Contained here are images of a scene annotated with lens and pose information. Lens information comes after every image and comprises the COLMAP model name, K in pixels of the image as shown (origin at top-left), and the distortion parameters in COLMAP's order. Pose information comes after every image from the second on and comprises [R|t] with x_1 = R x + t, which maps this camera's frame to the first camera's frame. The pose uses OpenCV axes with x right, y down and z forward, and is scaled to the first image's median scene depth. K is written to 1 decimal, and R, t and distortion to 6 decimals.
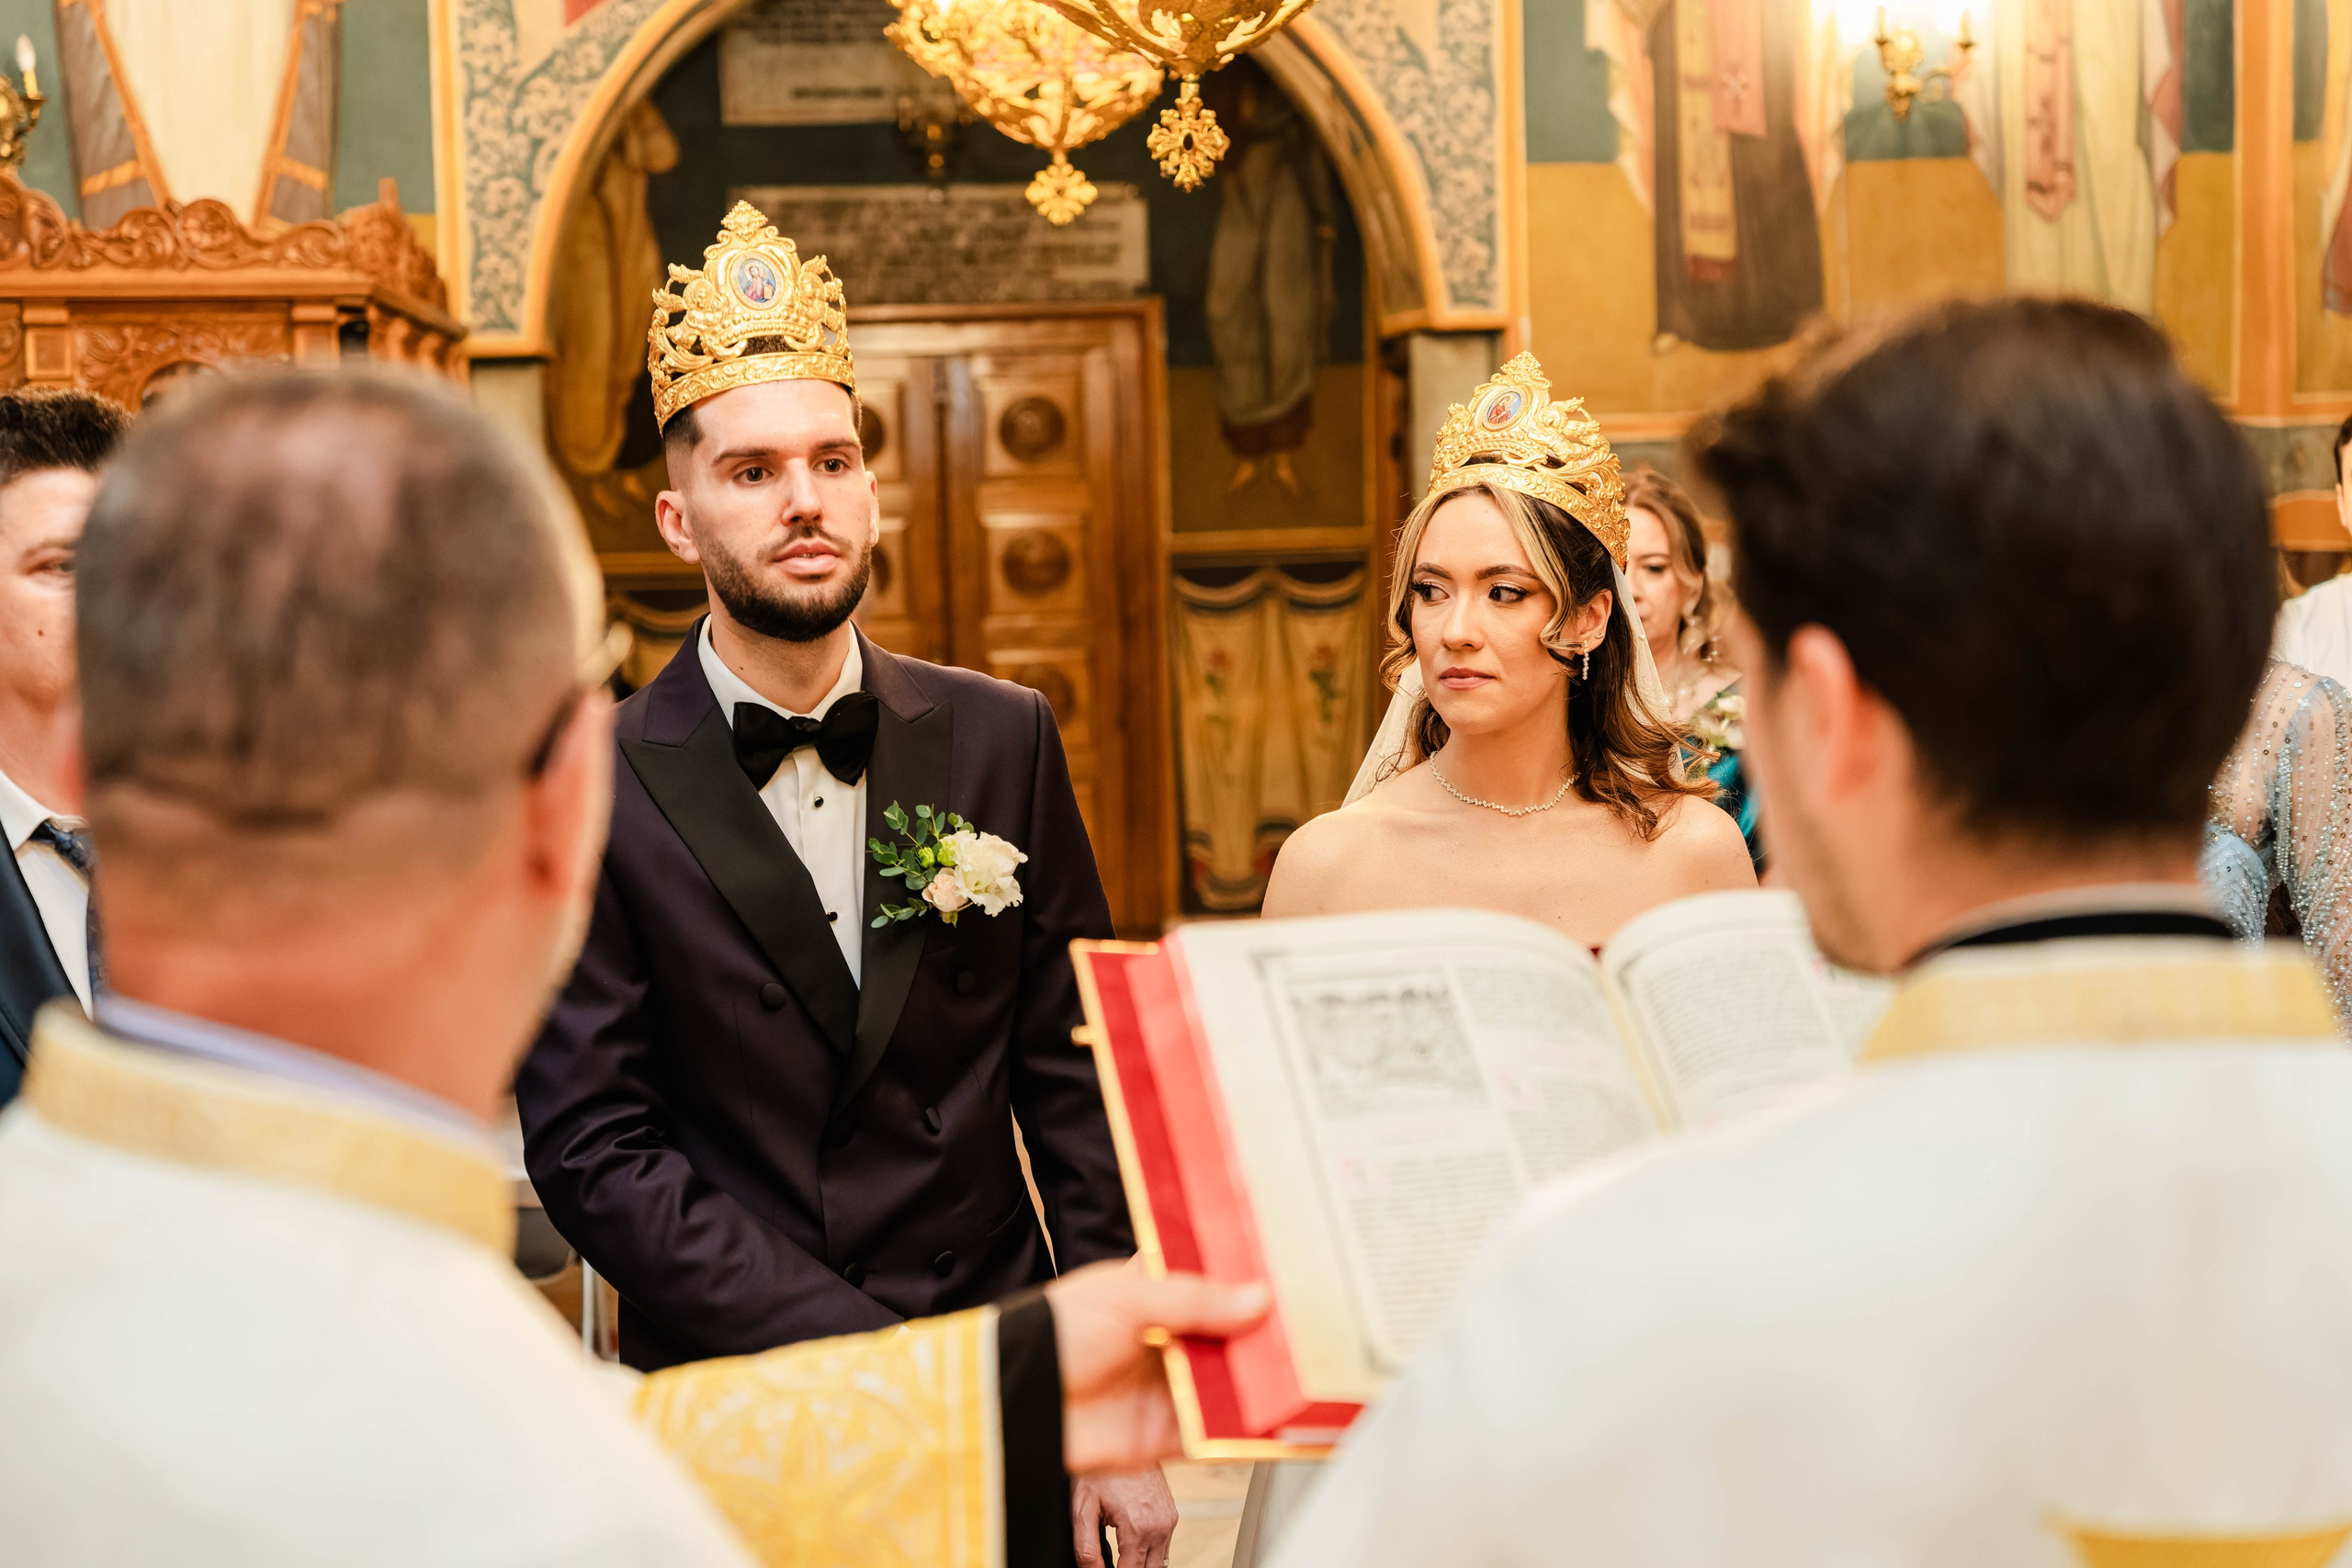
lens RADIAL K [[3294.4, 0, 1171.0], [0, 3294.4, 822.4], [0, 0, 1]] dist [0.035828, -0.012003]
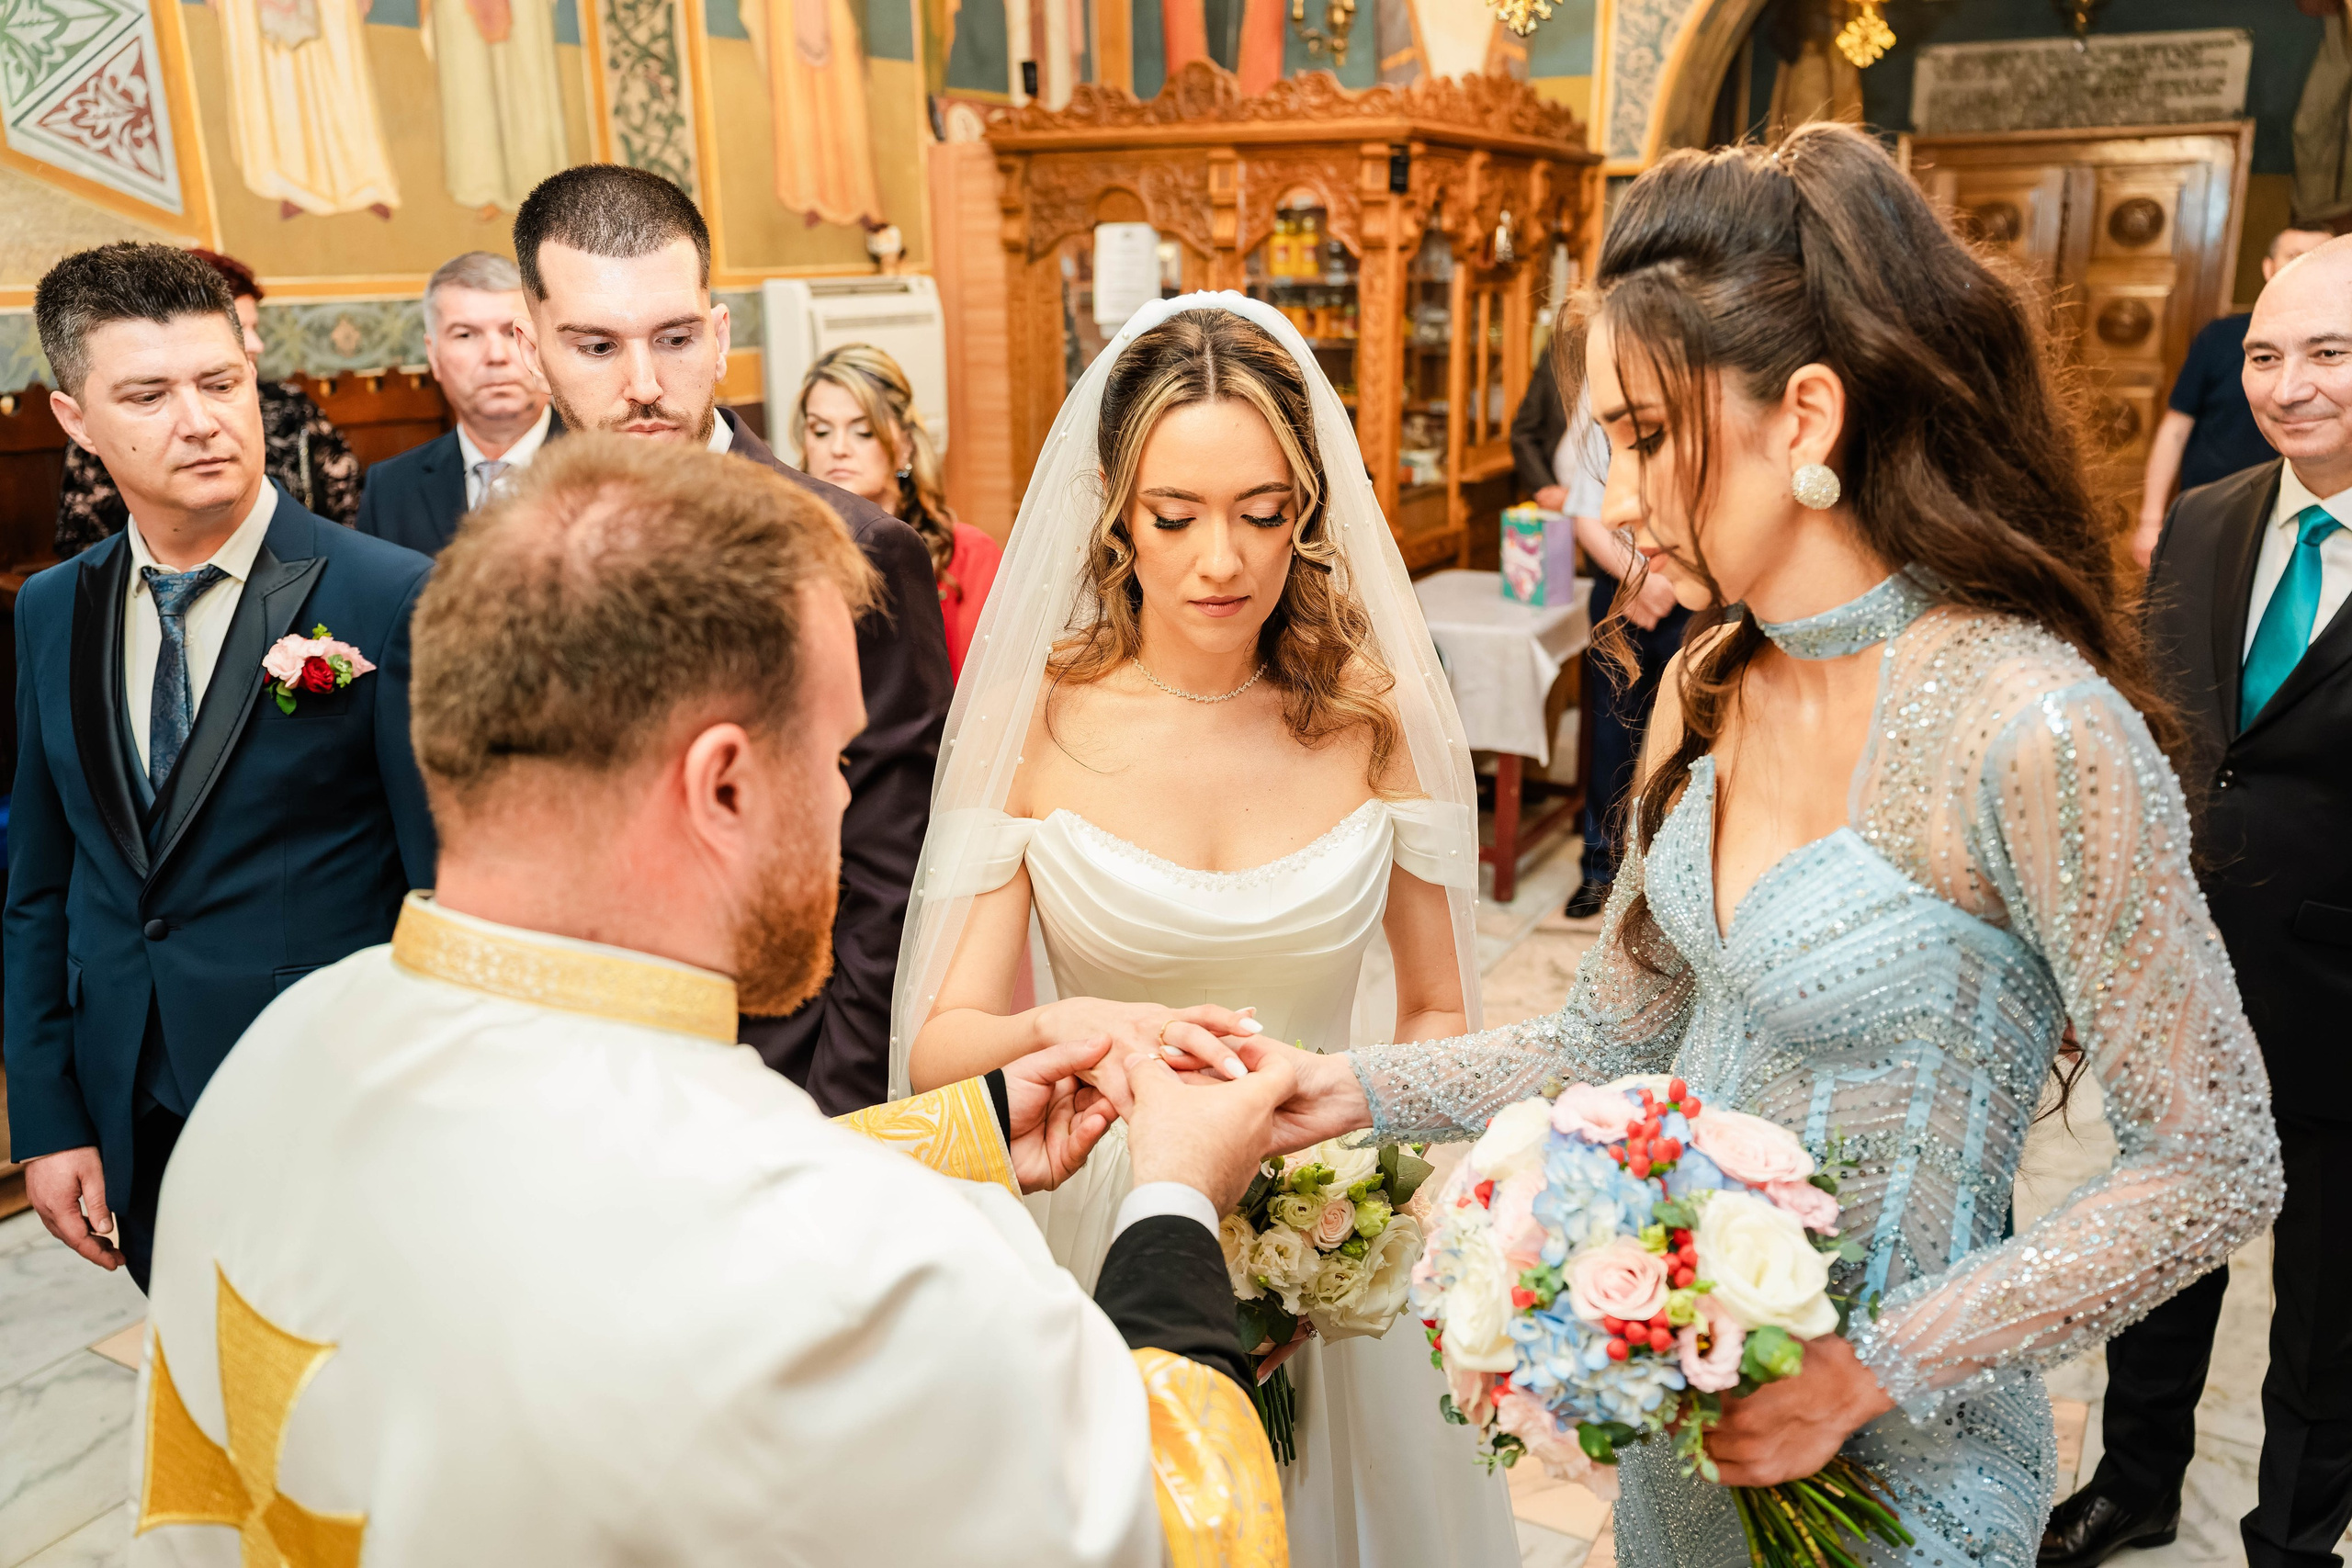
lens RADIAL K [[1865.3, 0, 1165.1], [0, 1865.3, 788.5], [0, 0, 1]] dist [0.008005, 0.001795]
pose [[0.821223, 0.172316, -0.543967, 0.132829], [-0.071668, 0.976911, 0.201266, -0.025809], [0.566088, -0.126299, 0.814612, 0.164598]]
